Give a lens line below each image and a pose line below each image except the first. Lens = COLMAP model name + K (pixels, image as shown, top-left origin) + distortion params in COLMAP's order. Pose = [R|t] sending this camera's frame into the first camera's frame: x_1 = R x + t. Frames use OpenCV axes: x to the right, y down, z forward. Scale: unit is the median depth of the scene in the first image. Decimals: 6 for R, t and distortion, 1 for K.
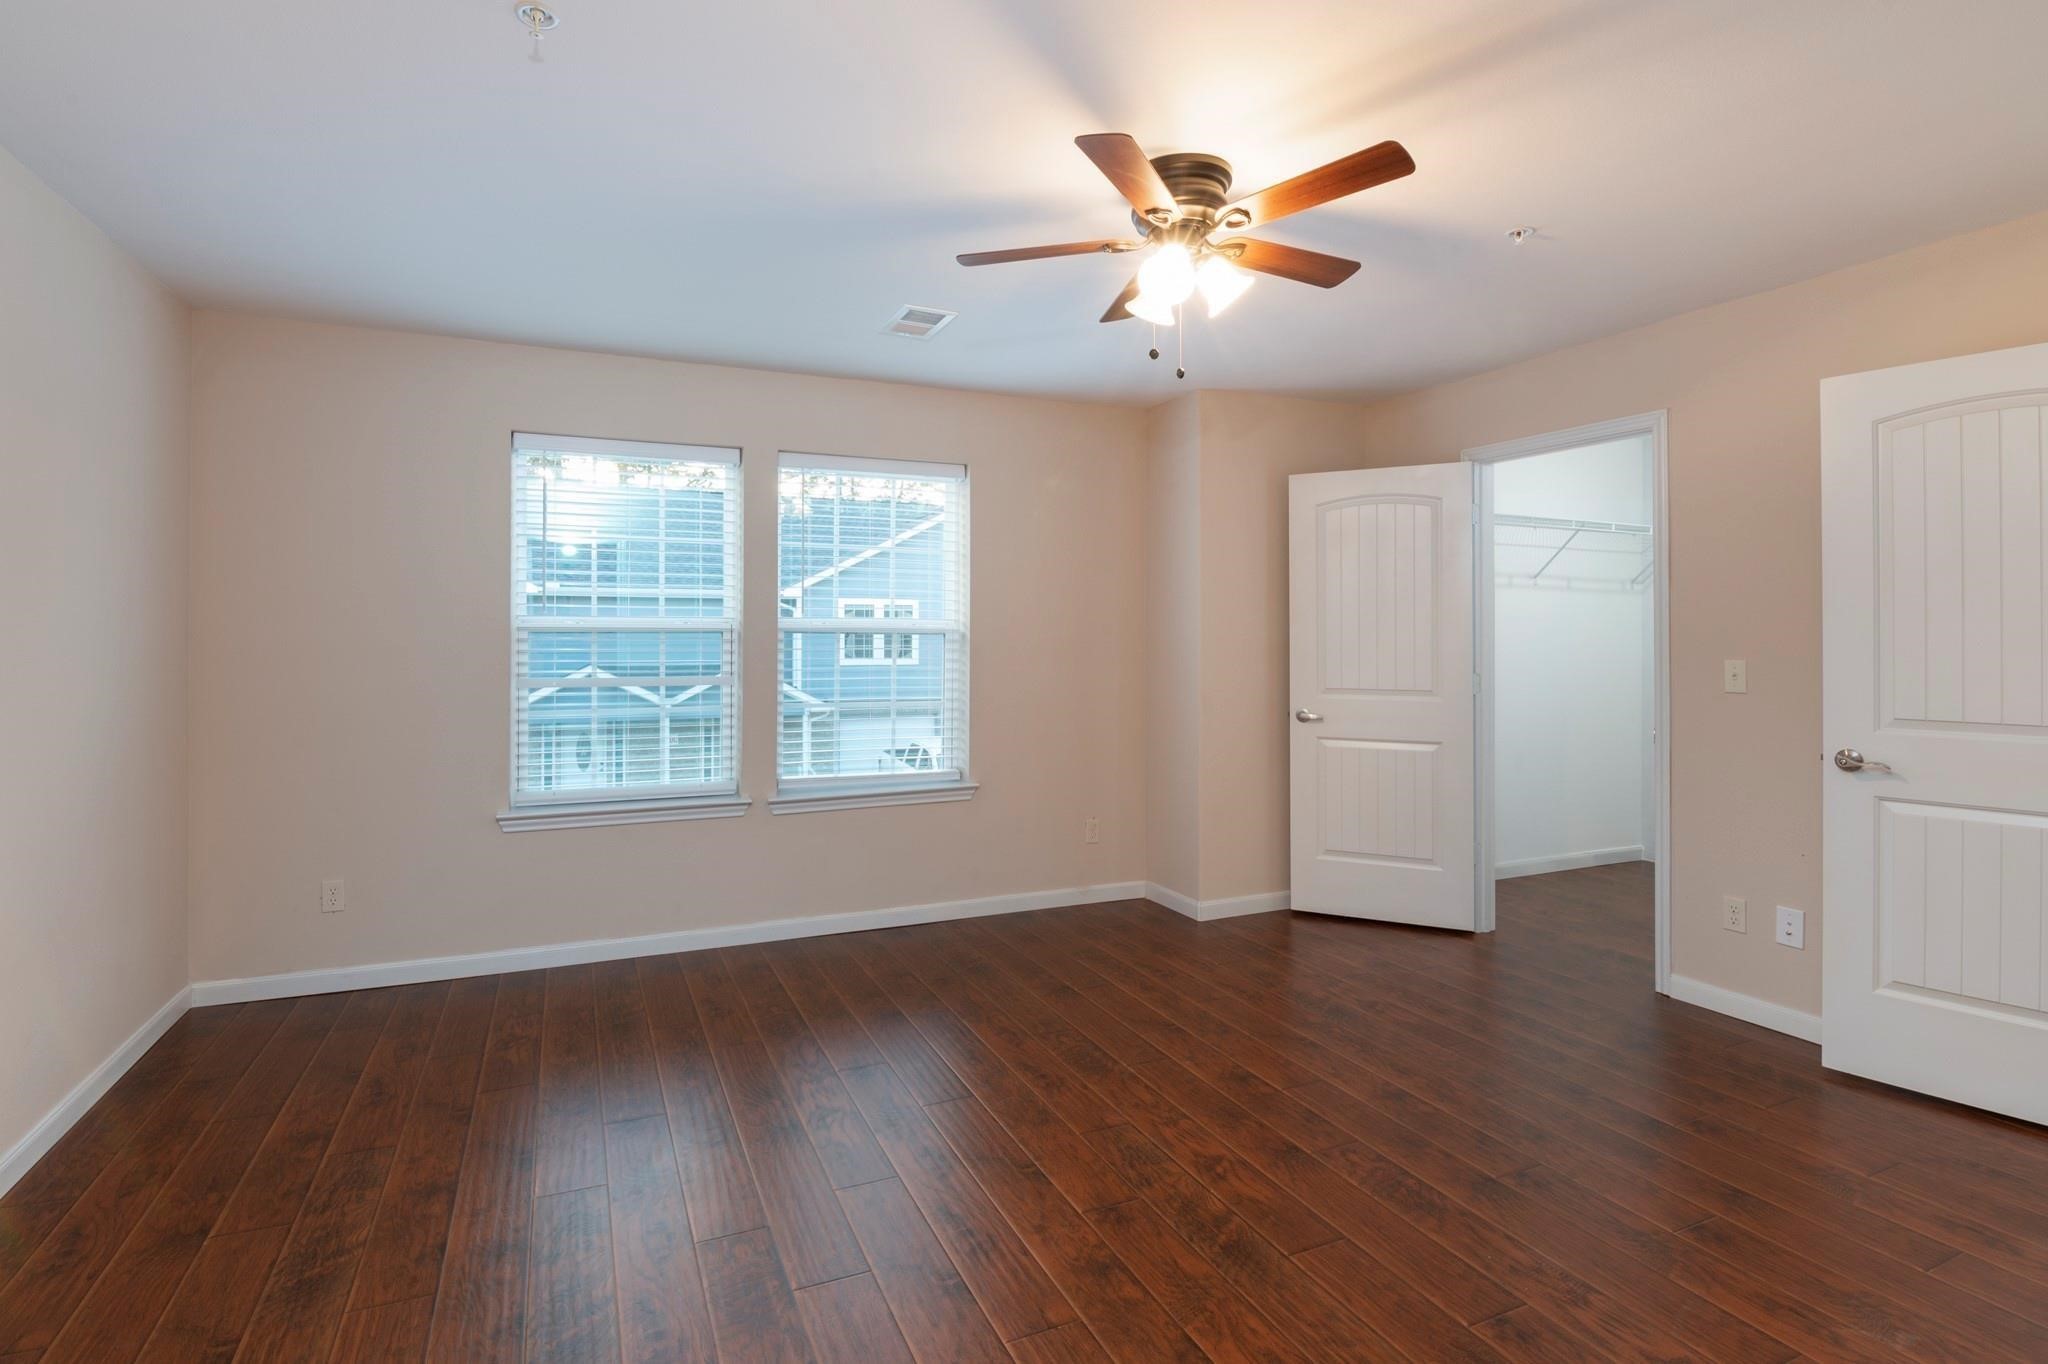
lens RADIAL K [[979.9, 0, 1004.6], [0, 979.9, 629.2], [0, 0, 1]] dist [0.000302, -0.014365]
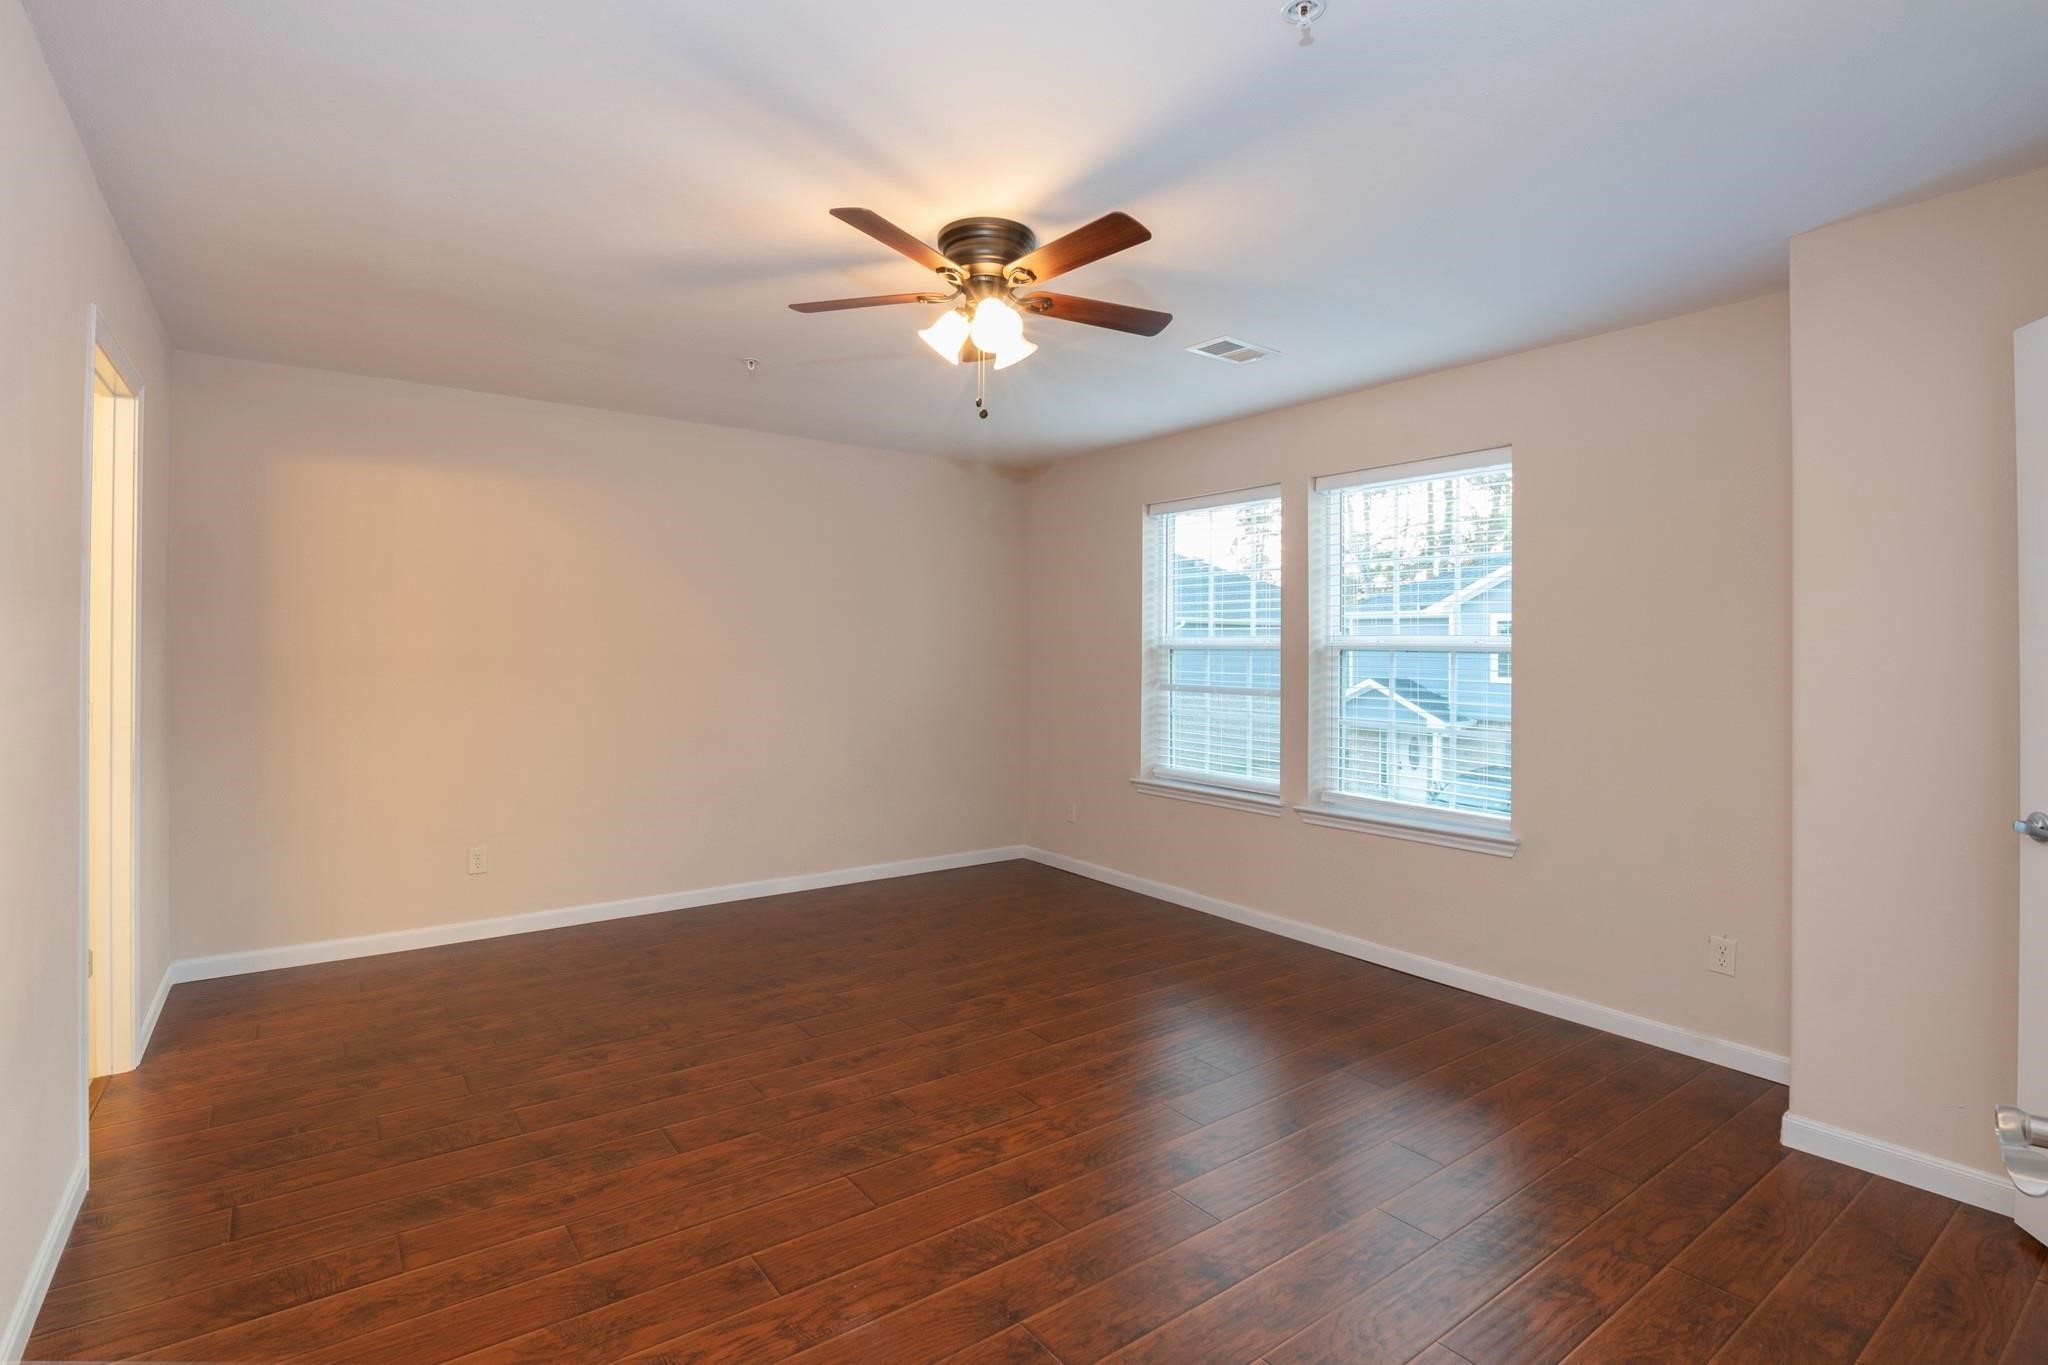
lens RADIAL K [[979.9, 0, 1004.6], [0, 979.9, 629.7], [0, 0, 1]] dist [0.000302, -0.014365]
pose [[0.210368, -0.020526, -0.977407, 1.162513], [-0.002646, 0.999764, -0.021564, 0.007699], [0.977619, 0.007122, 0.210264, 0.727571]]
